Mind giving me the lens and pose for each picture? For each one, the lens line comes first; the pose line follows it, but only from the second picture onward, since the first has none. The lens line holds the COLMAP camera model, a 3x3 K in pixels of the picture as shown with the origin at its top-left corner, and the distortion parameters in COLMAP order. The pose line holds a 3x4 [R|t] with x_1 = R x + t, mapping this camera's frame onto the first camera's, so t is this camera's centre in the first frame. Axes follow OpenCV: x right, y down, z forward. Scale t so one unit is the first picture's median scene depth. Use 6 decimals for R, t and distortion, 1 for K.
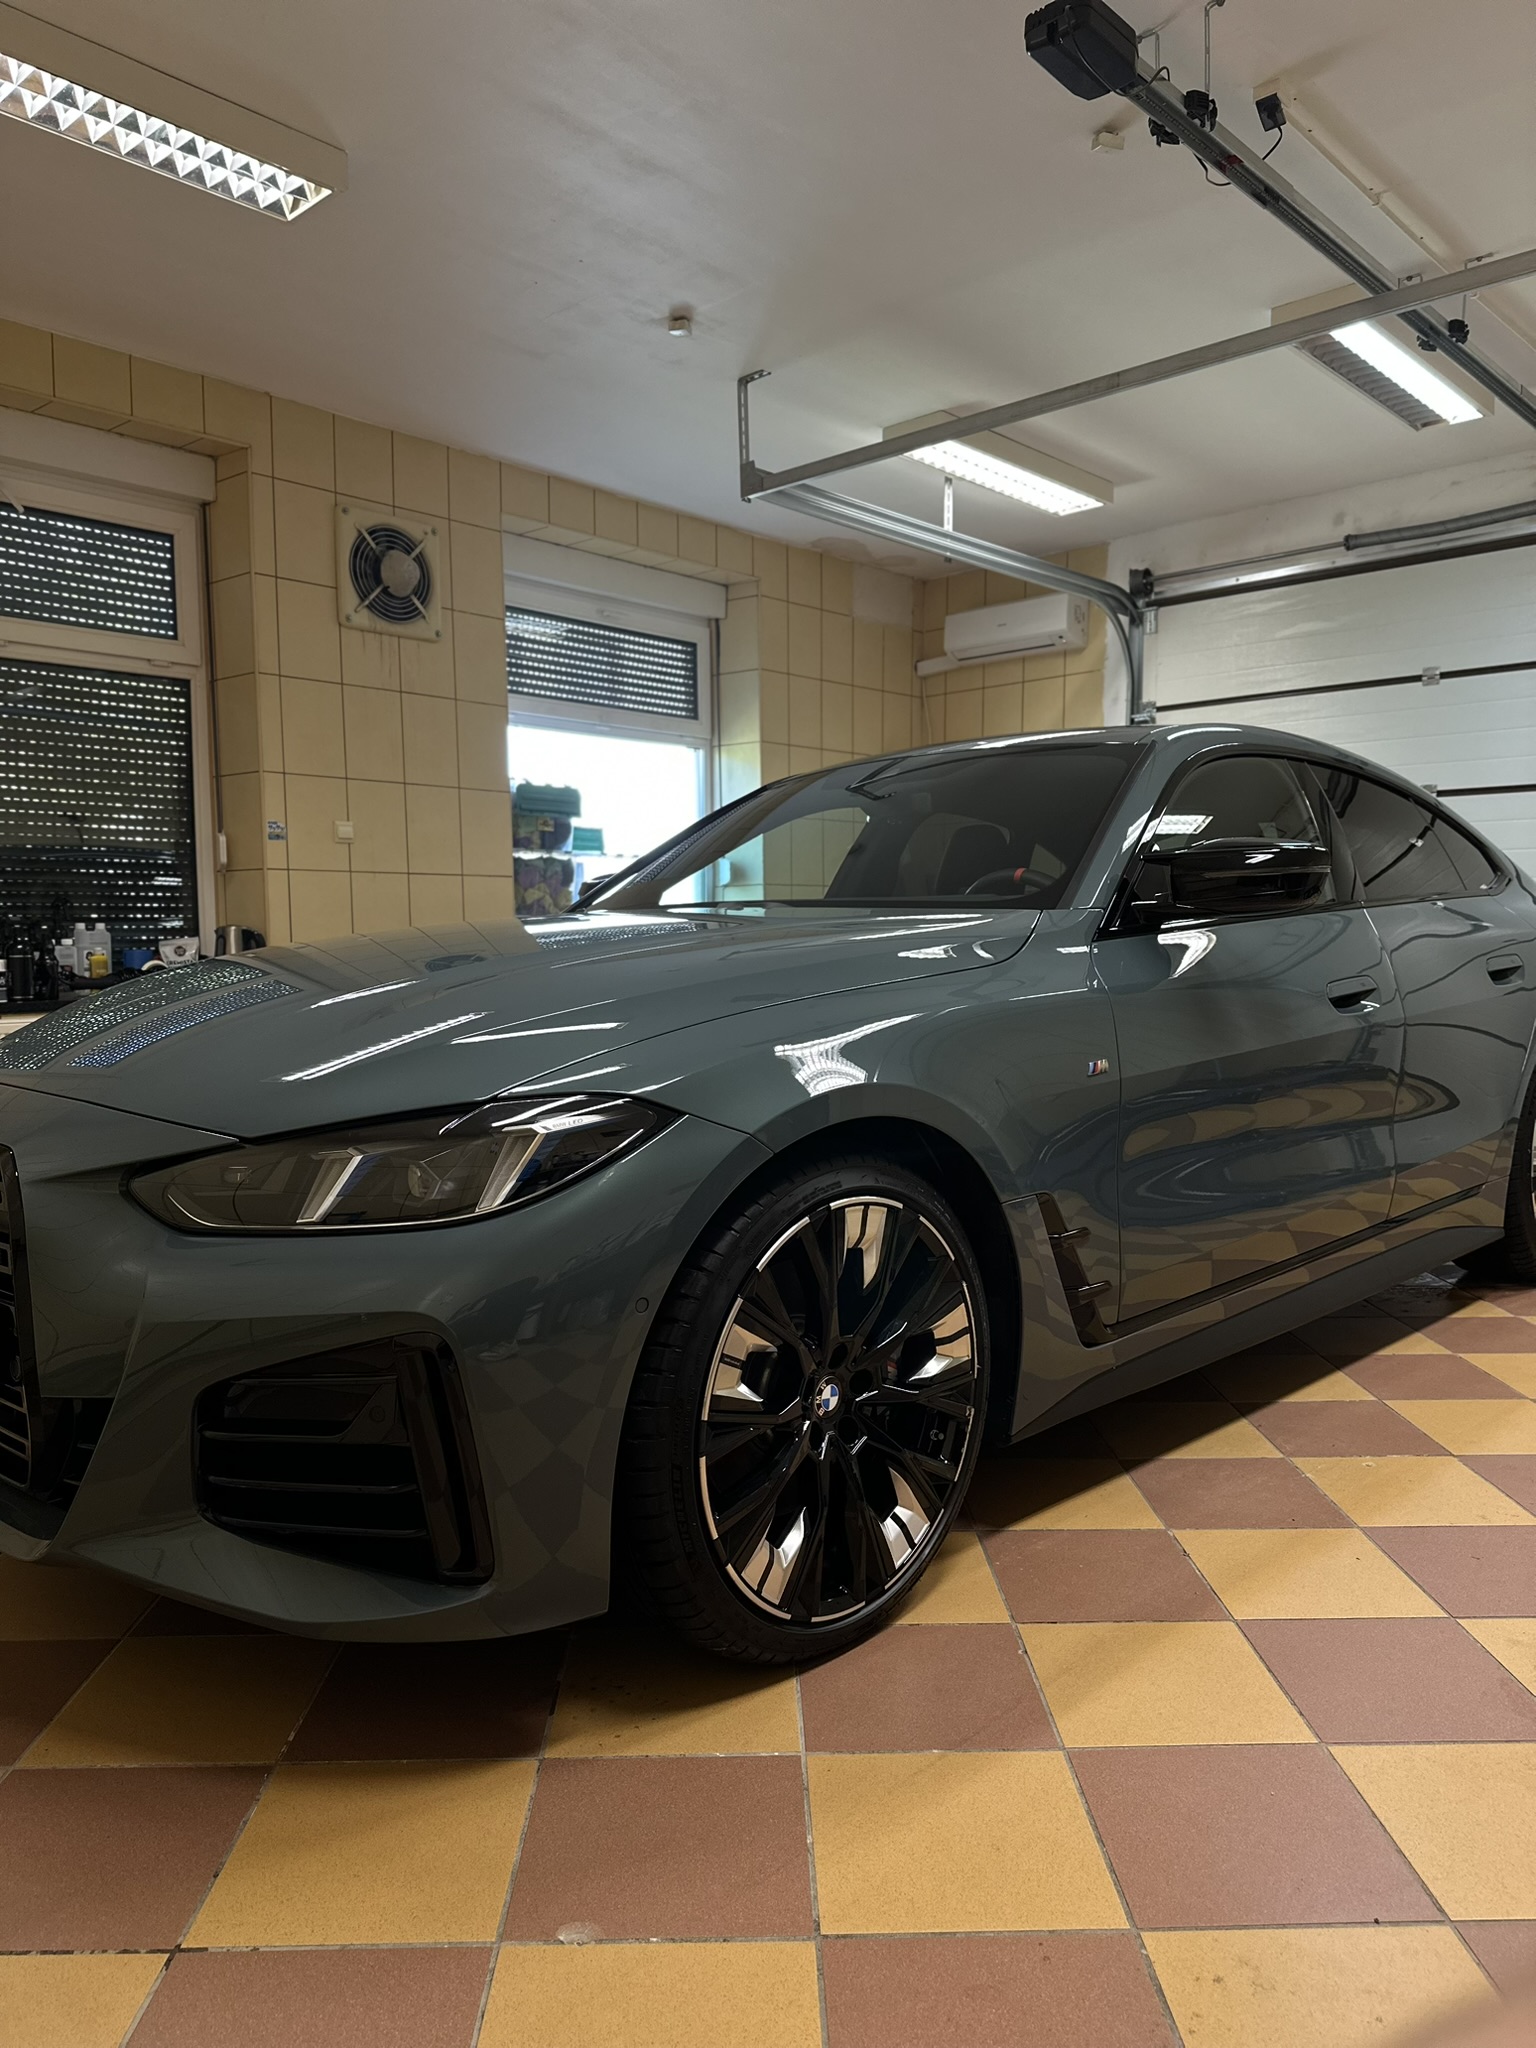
lens RADIAL K [[1449.3, 0, 756.7], [0, 1449.3, 1030.6], [0, 0, 1]] dist [0.018895, -0.031303]
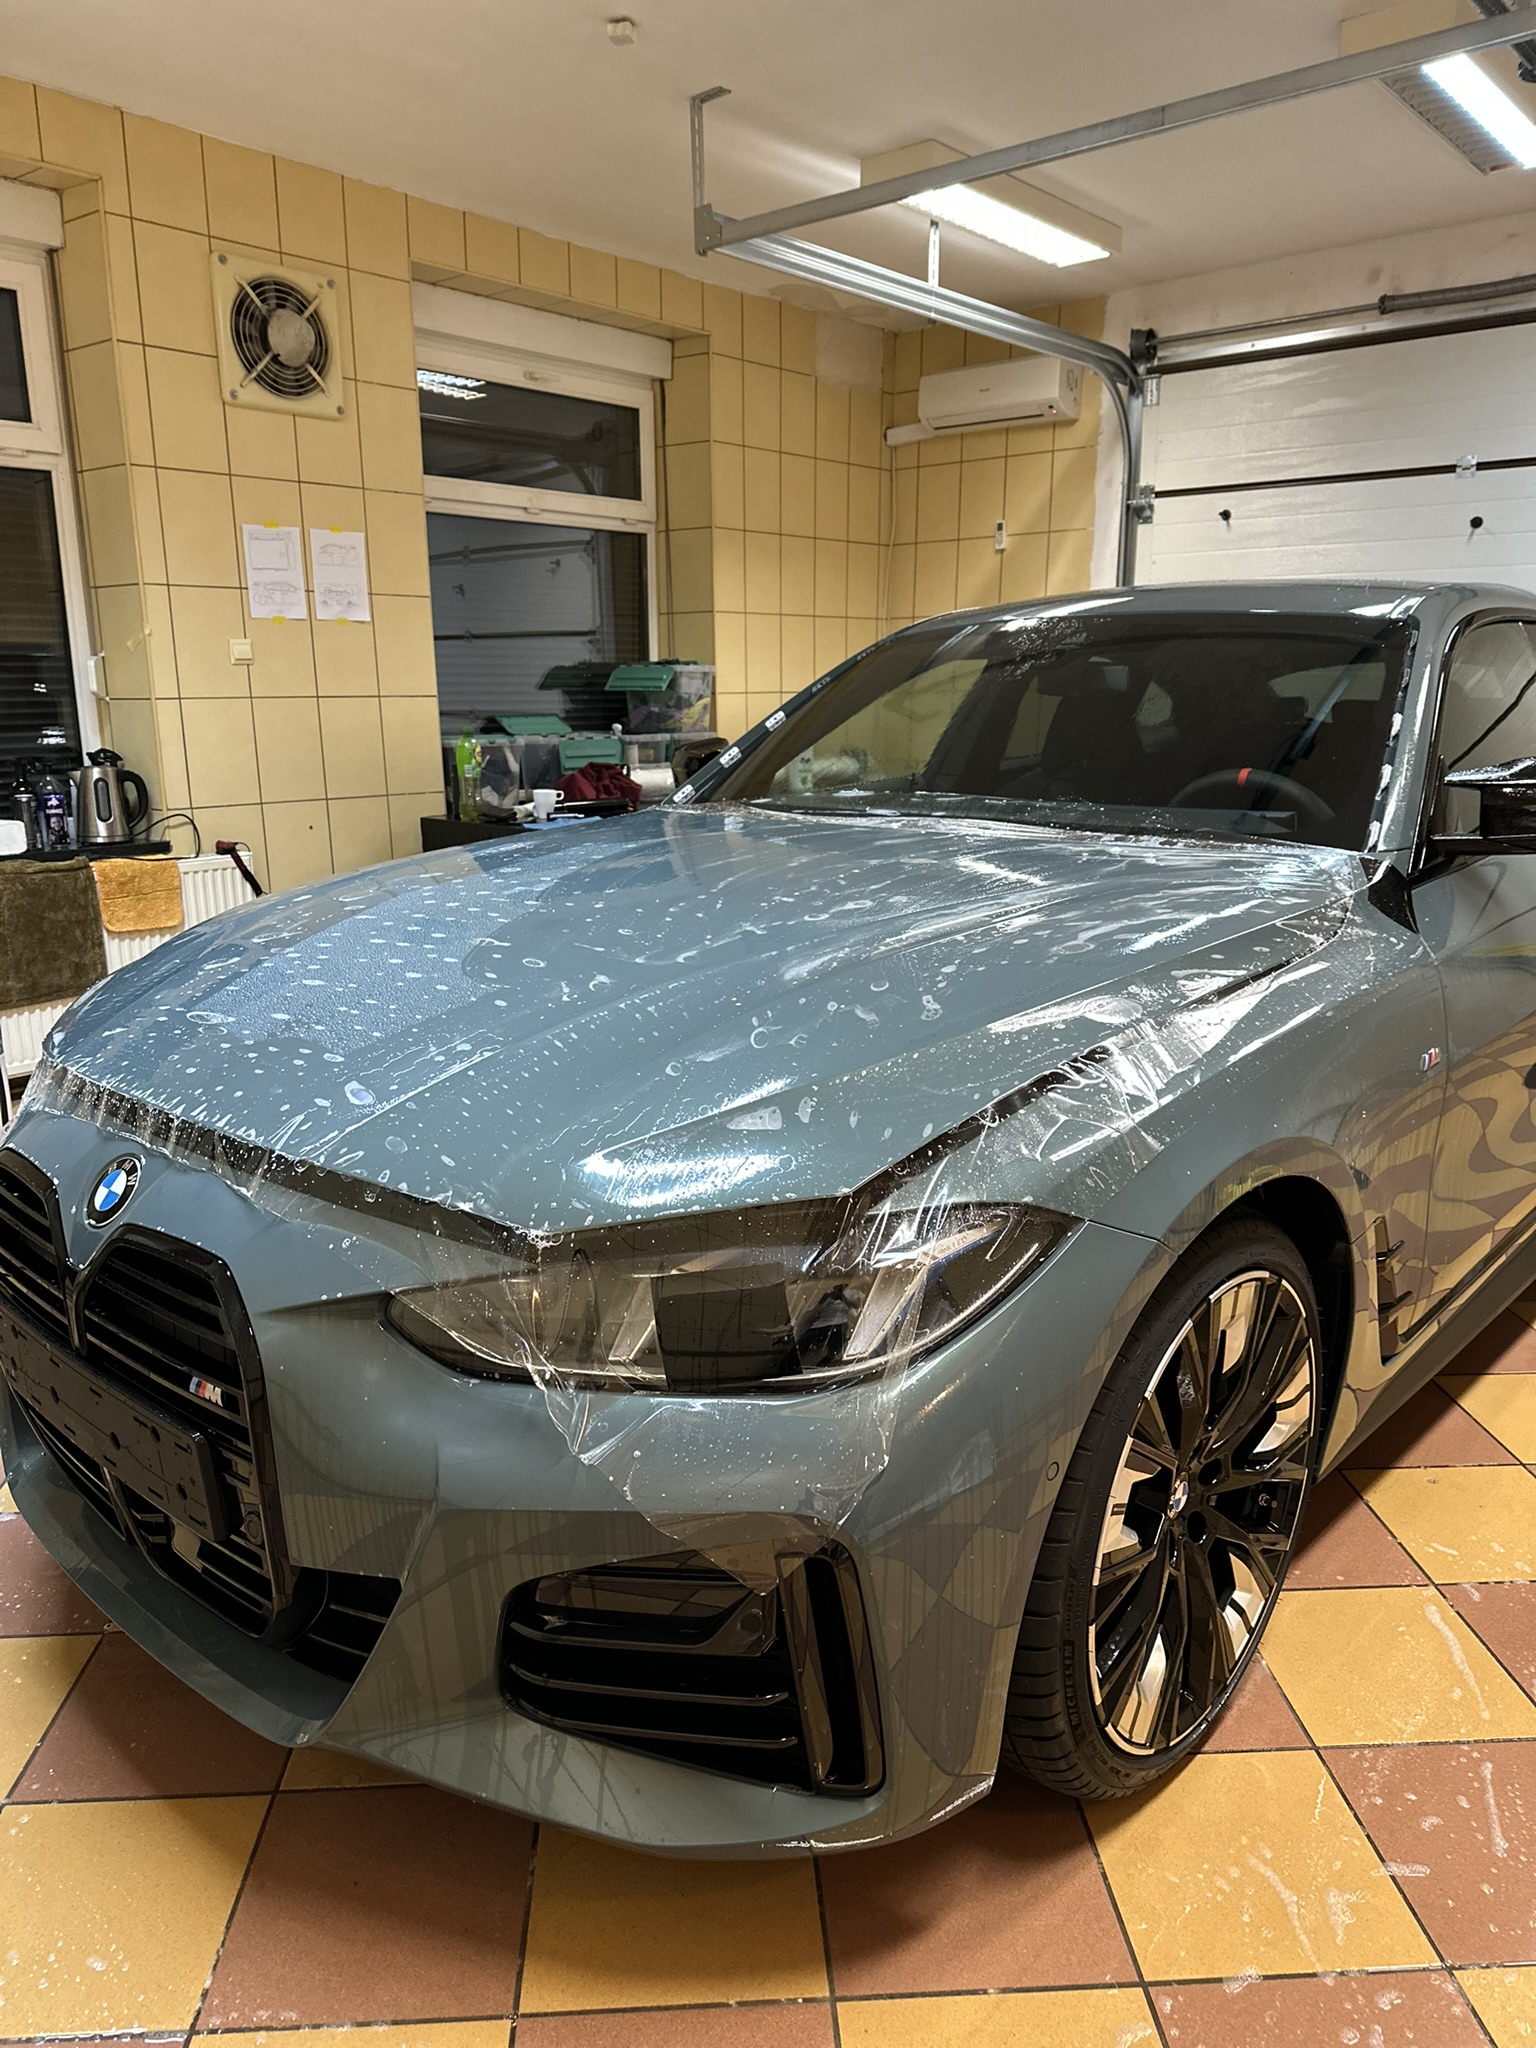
lens RADIAL K [[1449.3, 0, 744.7], [0, 1449.3, 1036.0], [0, 0, 1]] dist [0.018895, -0.031303]
pose [[0.999391, -0.005230, 0.034491, -0.013337], [-0.000881, 0.984596, 0.174844, -0.066093], [-0.034874, -0.174768, 0.983992, 0.090312]]
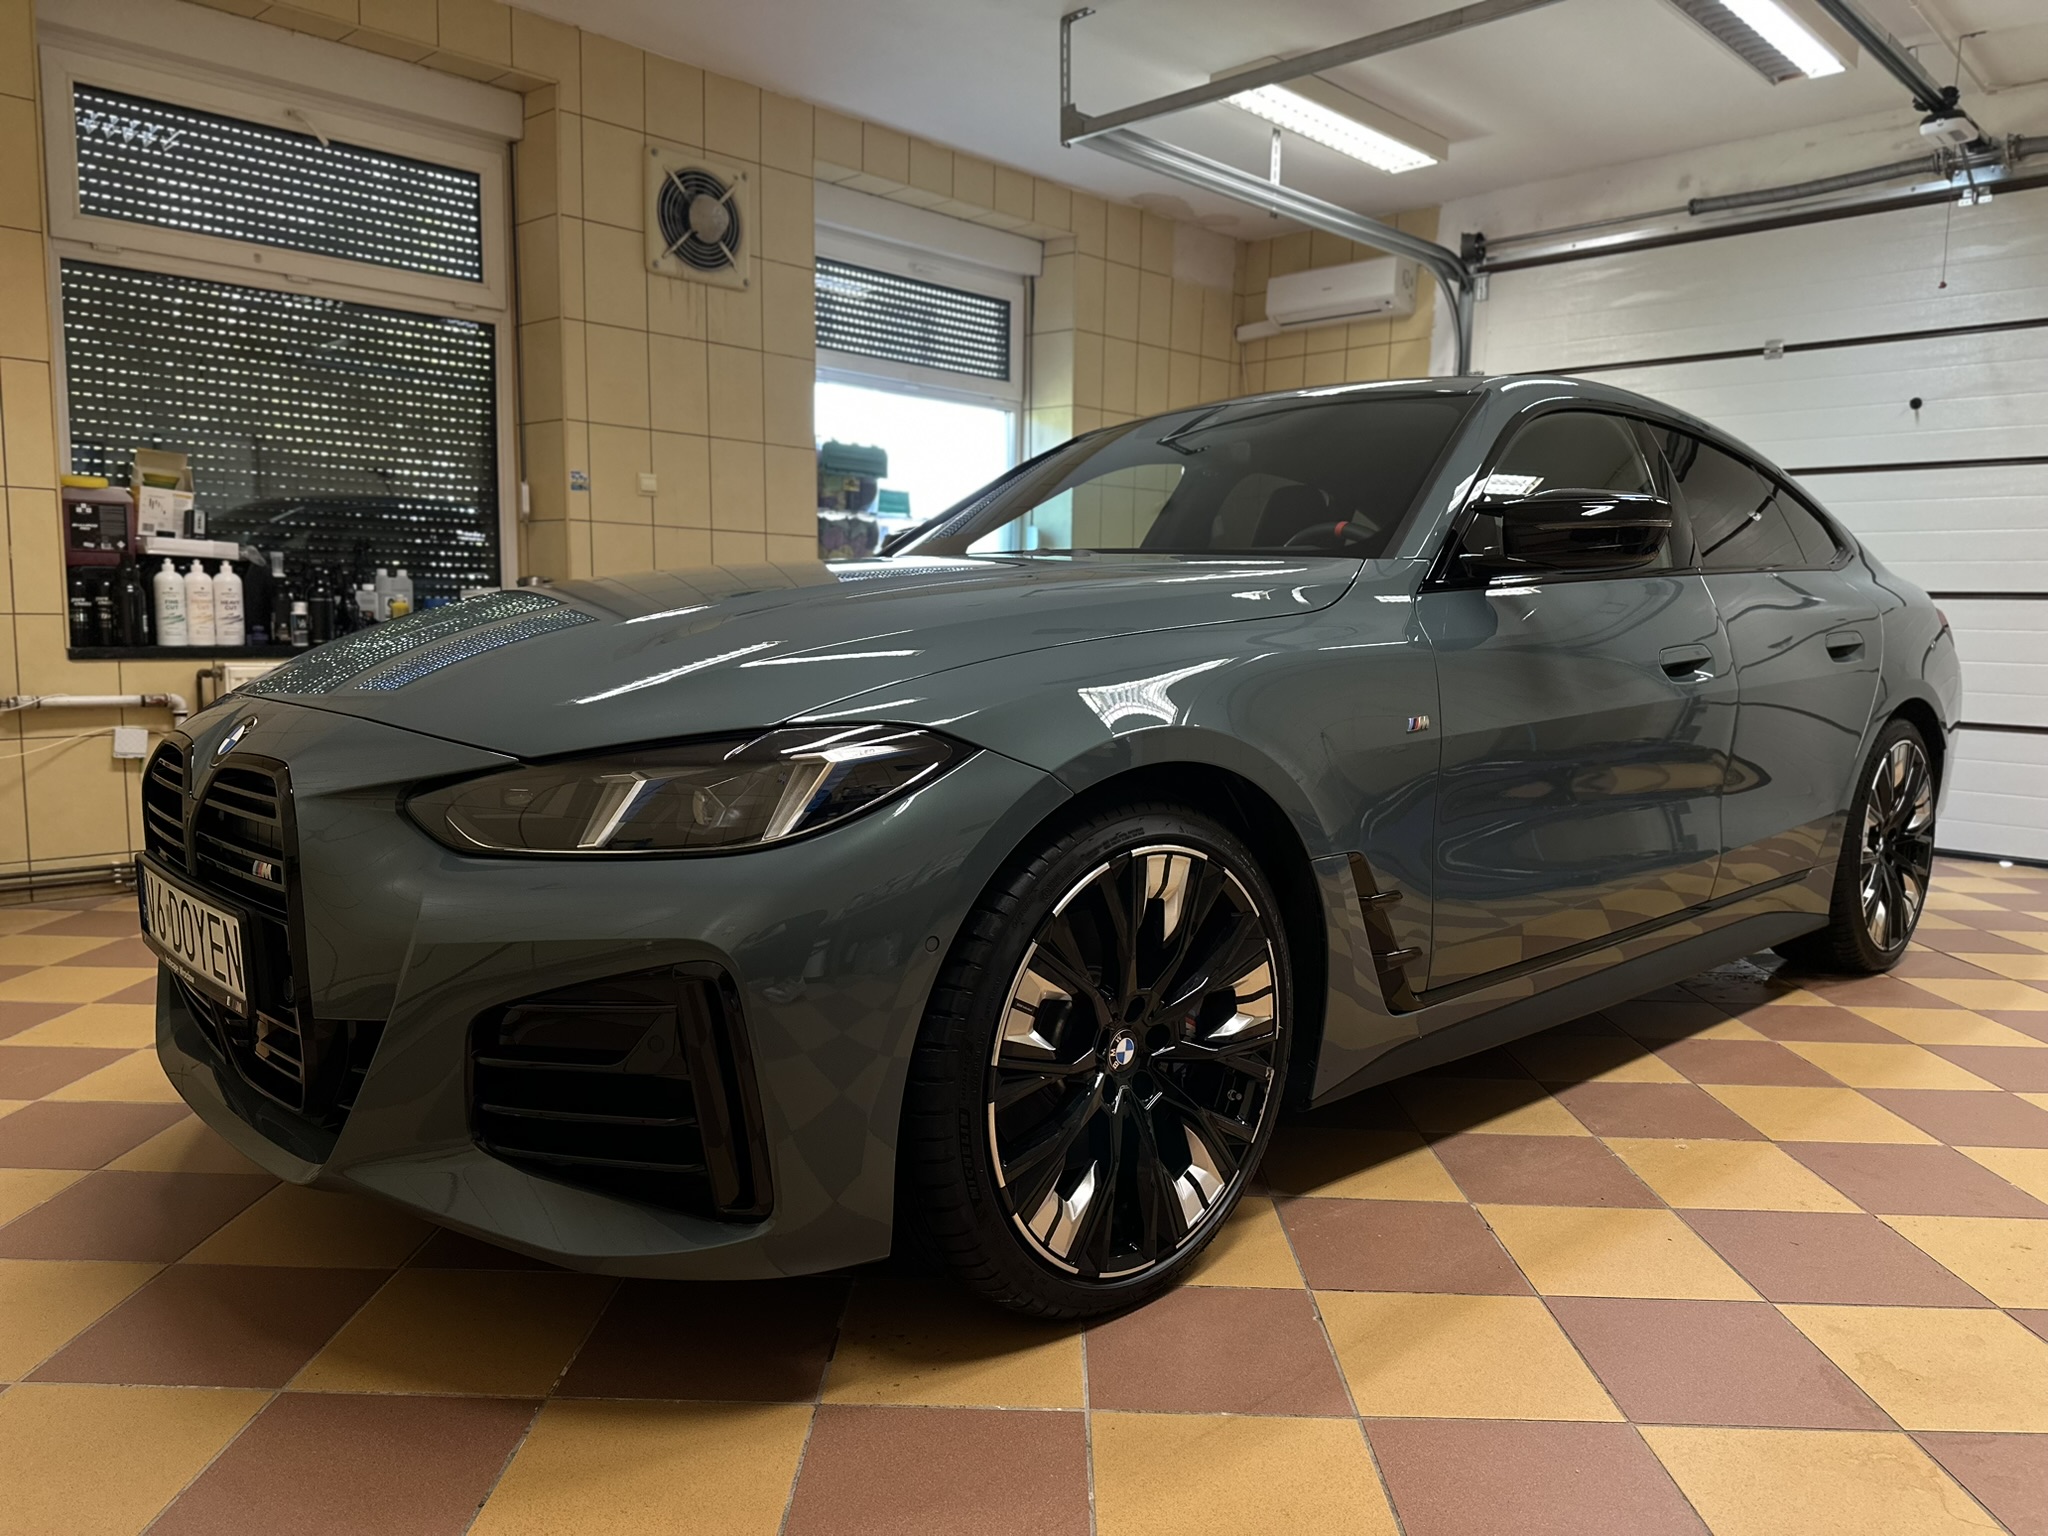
lens RADIAL K [[1449.3, 0, 1014.3], [0, 1449.3, 777.4], [0, 0, 1]] dist [0.018895, -0.031303]
pose [[0.999108, 0.029309, -0.030405, 0.000272], [-0.027930, 0.998604, 0.044839, 0.011245], [0.031677, -0.043950, 0.998531, 0.016454]]
